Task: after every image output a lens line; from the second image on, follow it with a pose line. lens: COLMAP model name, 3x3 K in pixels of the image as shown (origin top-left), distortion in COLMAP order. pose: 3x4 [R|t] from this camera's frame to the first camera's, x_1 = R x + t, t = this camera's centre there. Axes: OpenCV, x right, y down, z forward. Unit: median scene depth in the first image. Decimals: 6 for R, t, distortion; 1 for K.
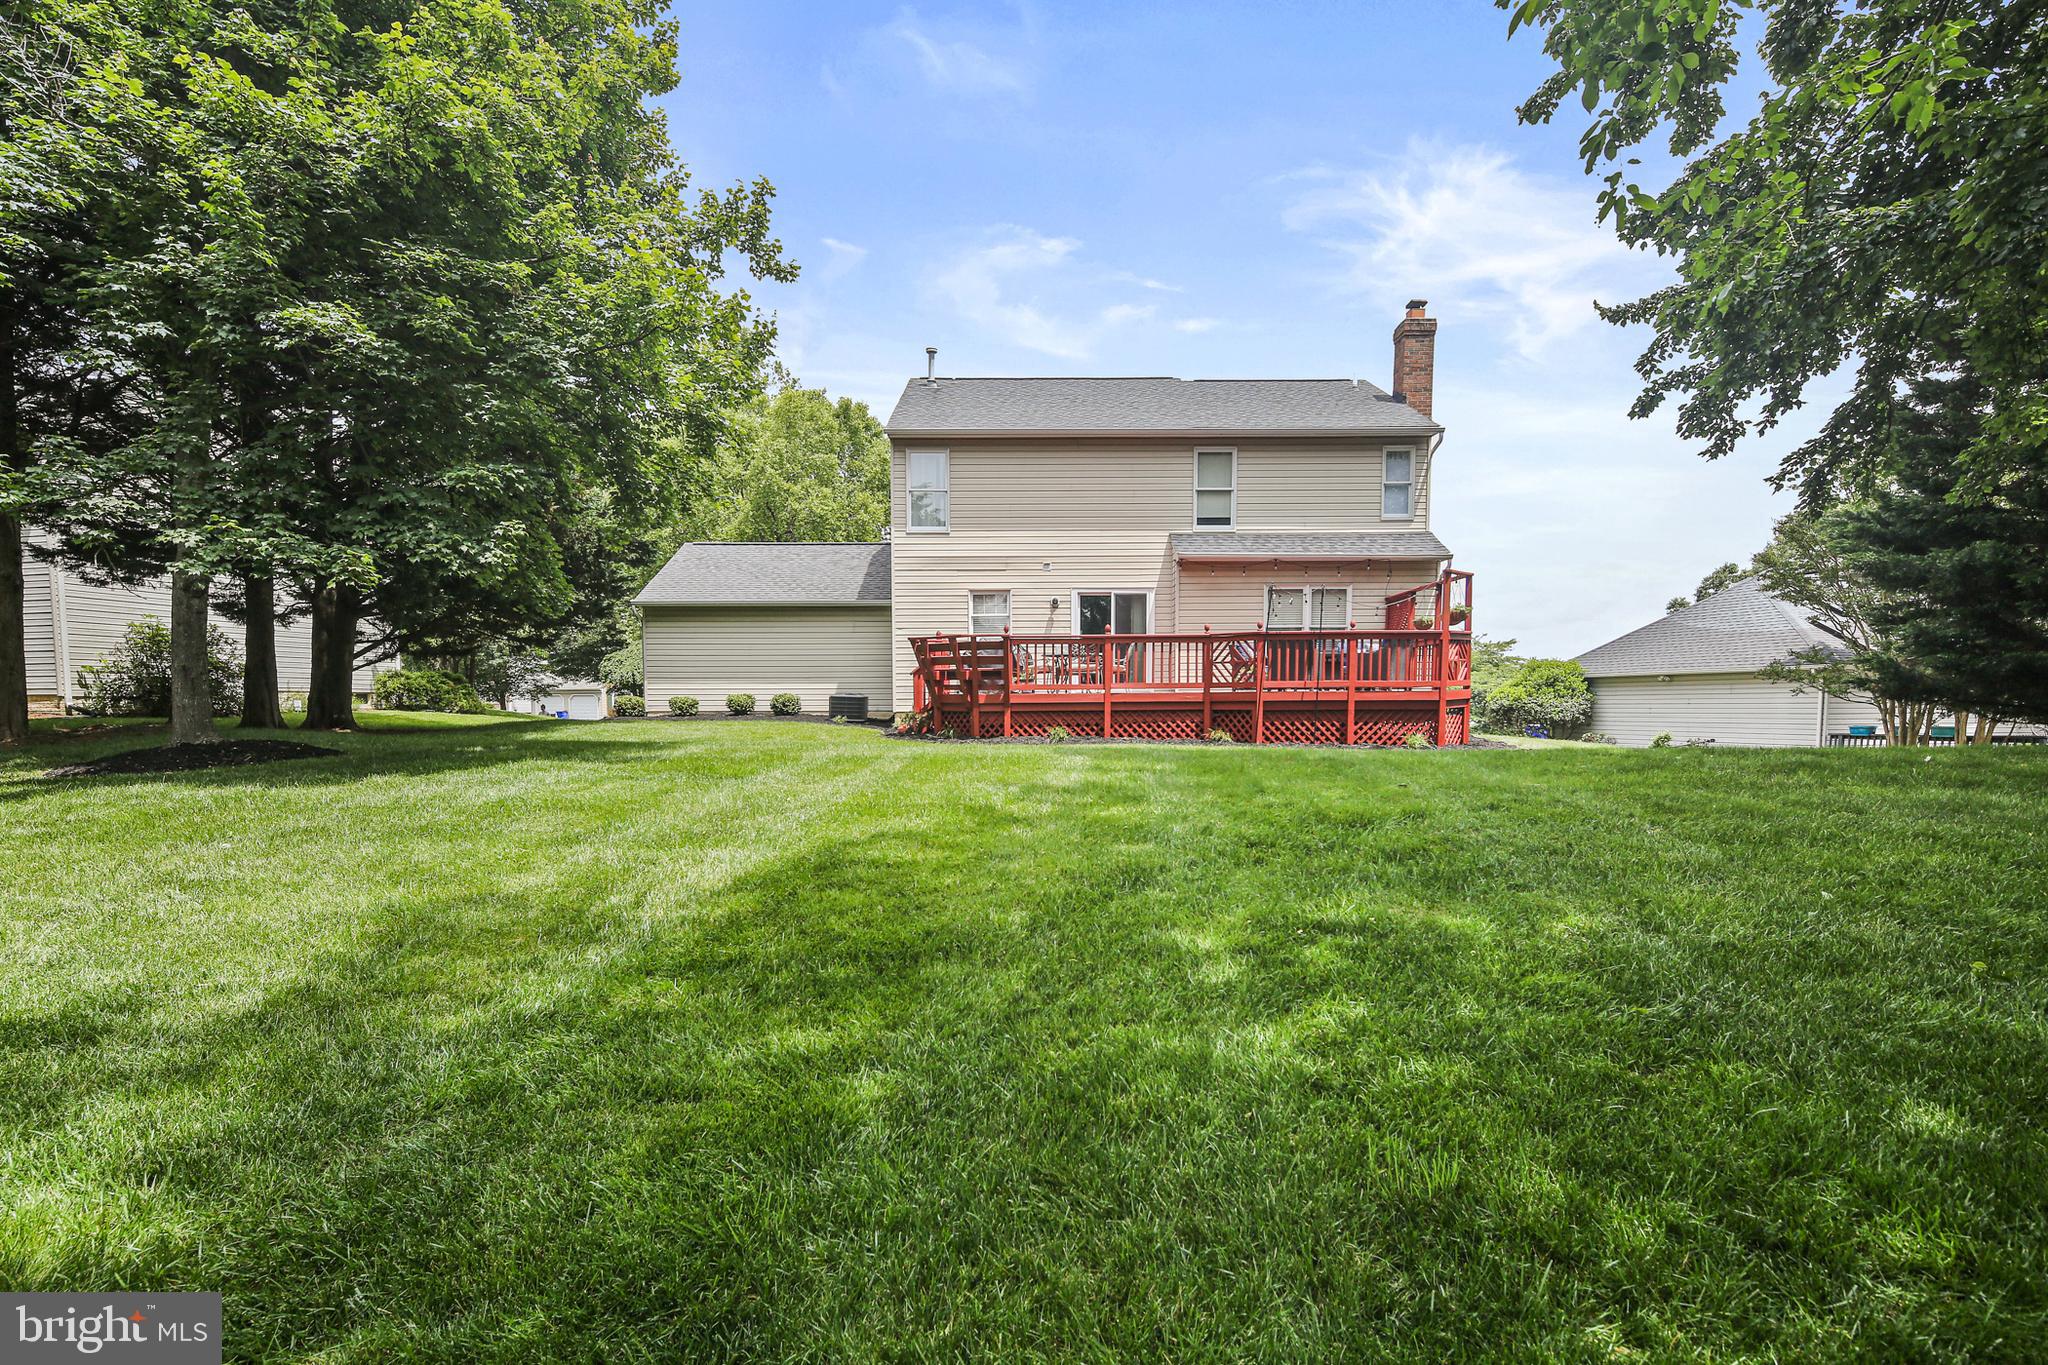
lens RADIAL K [[986.8, 0, 1025.4], [0, 986.8, 796.9], [0, 0, 1]] dist [-0.002128, -0.000042]
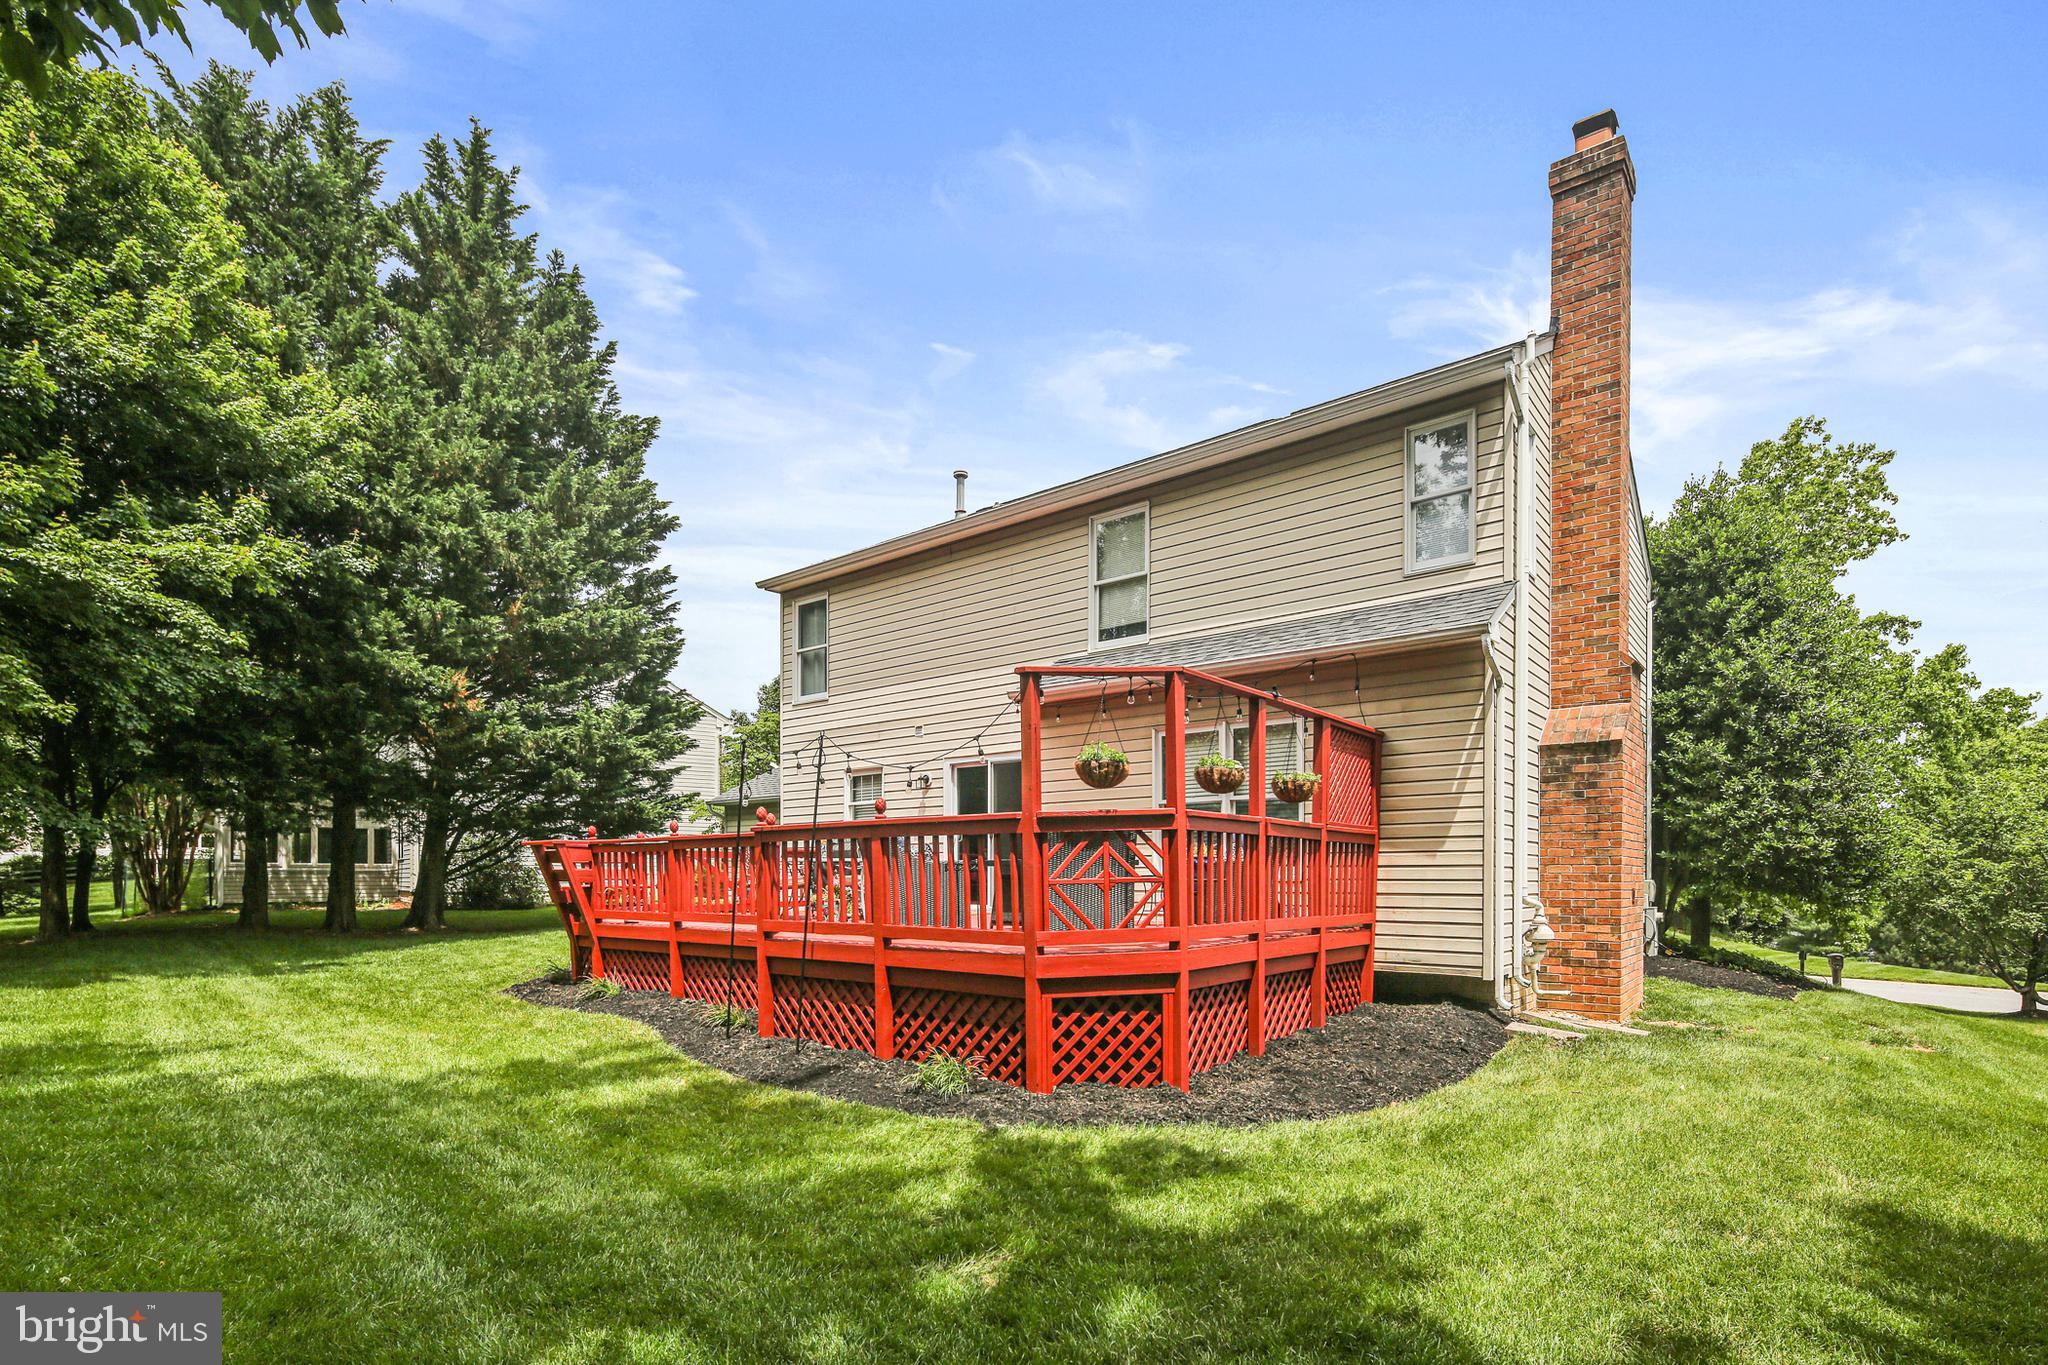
lens RADIAL K [[986.1, 0, 1020.4], [0, 986.1, 879.9], [0, 0, 1]] dist [0.004385, 0.000417]
pose [[0.786336, 0.002746, -0.617793, 0.514797], [-0.060298, 0.995557, -0.072323, -0.083145], [0.614849, 0.094122, 0.783008, 0.512702]]
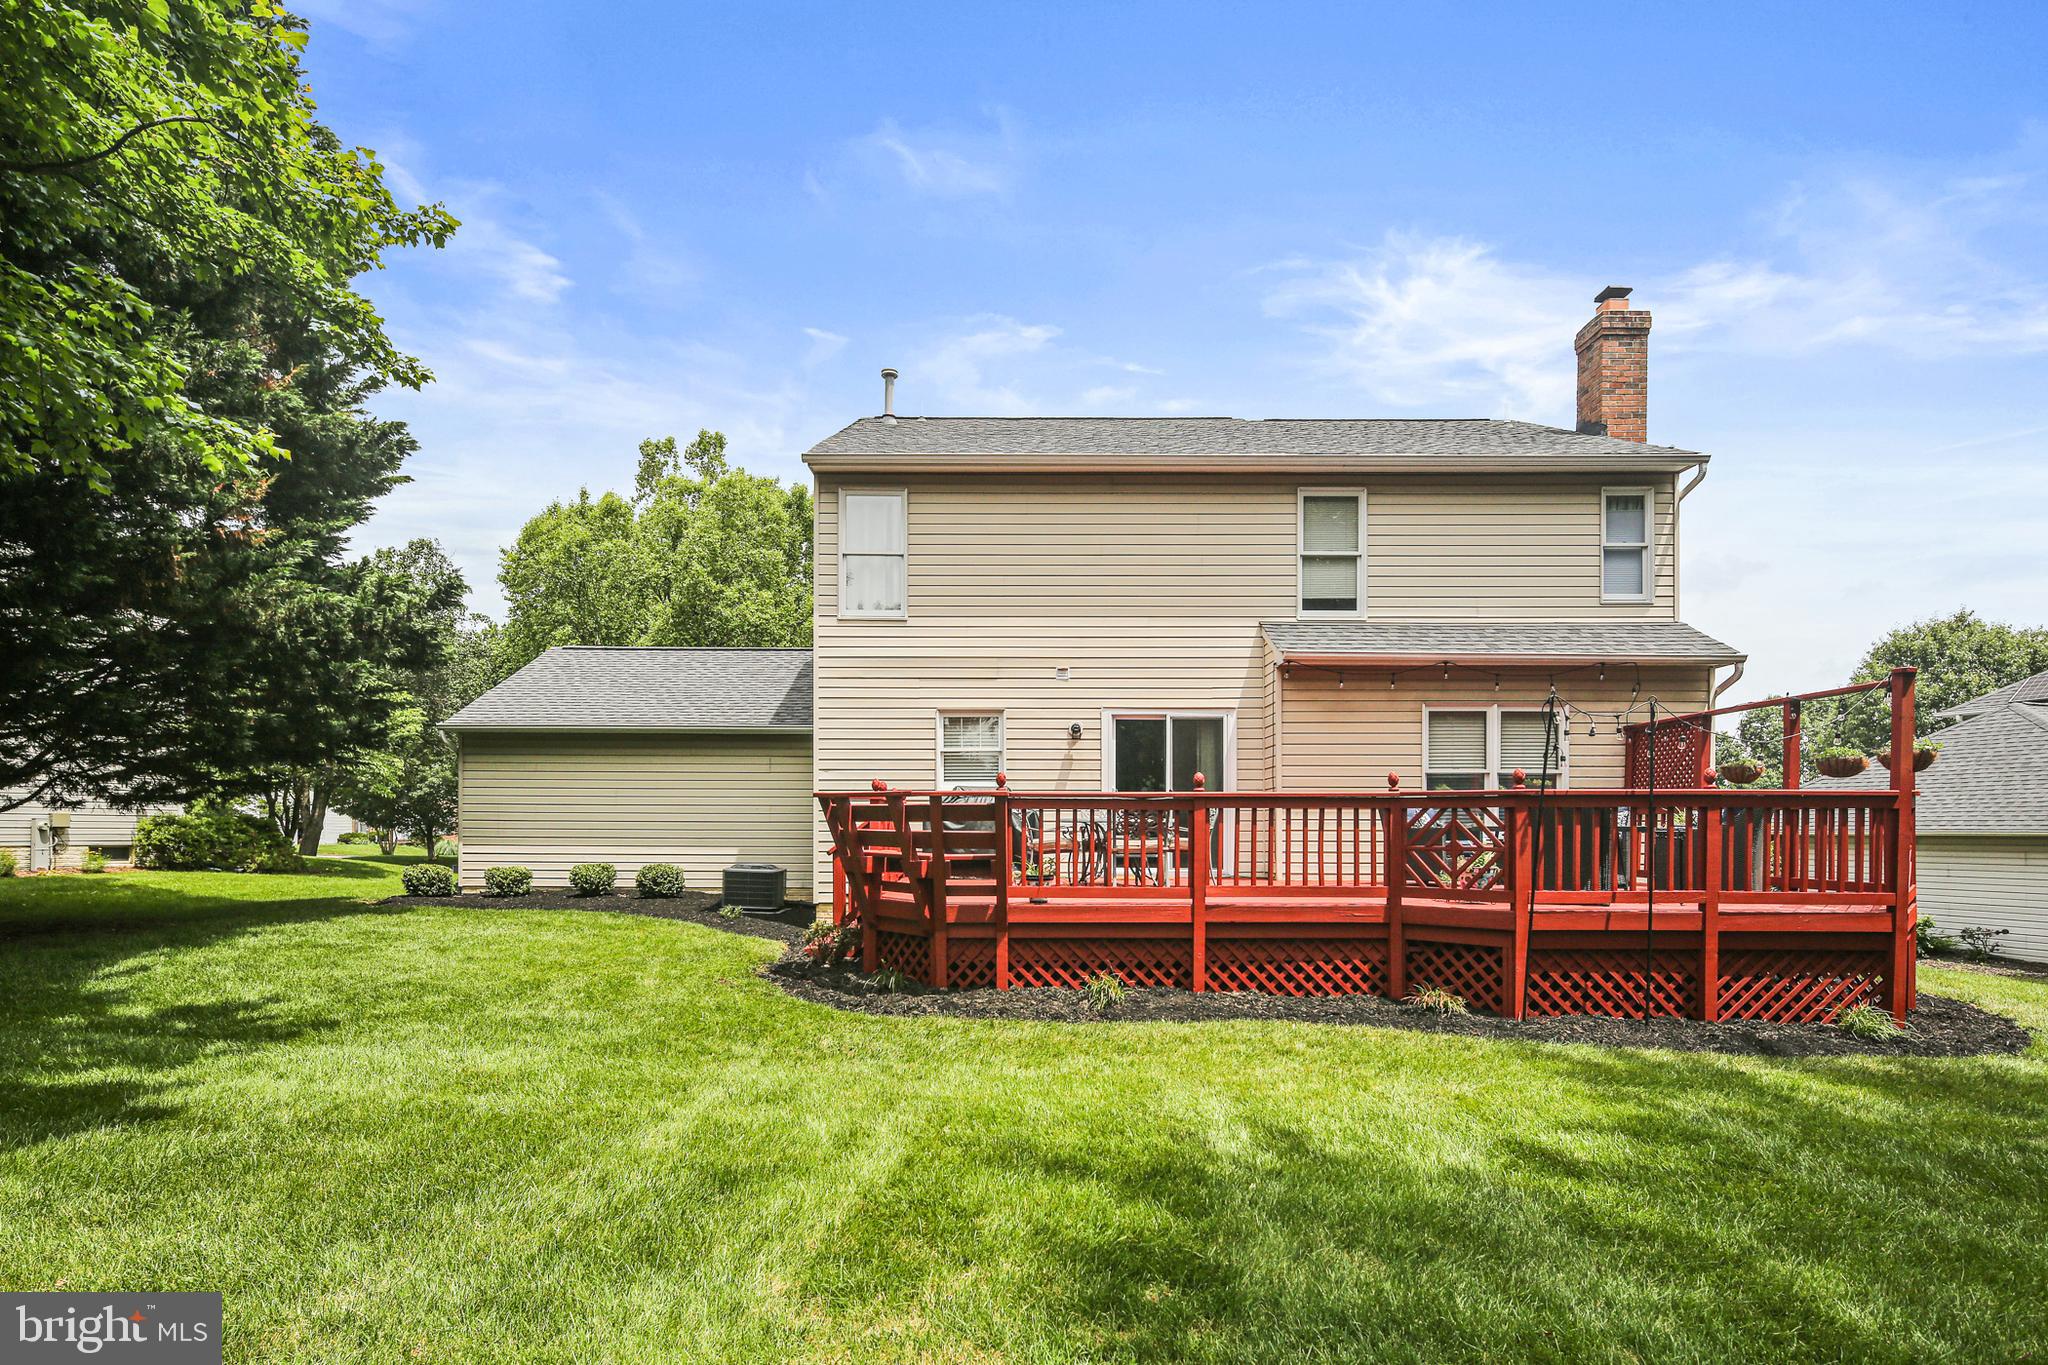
lens RADIAL K [[990.1, 0, 994.5], [0, 990.1, 828.3], [0, 0, 1]] dist [-0.000985, -0.000307]
pose [[0.999936, 0.007996, -0.007976, -0.014970], [-0.008741, 0.995123, -0.098255, -0.075424], [0.007151, 0.098318, 0.995129, 0.392196]]
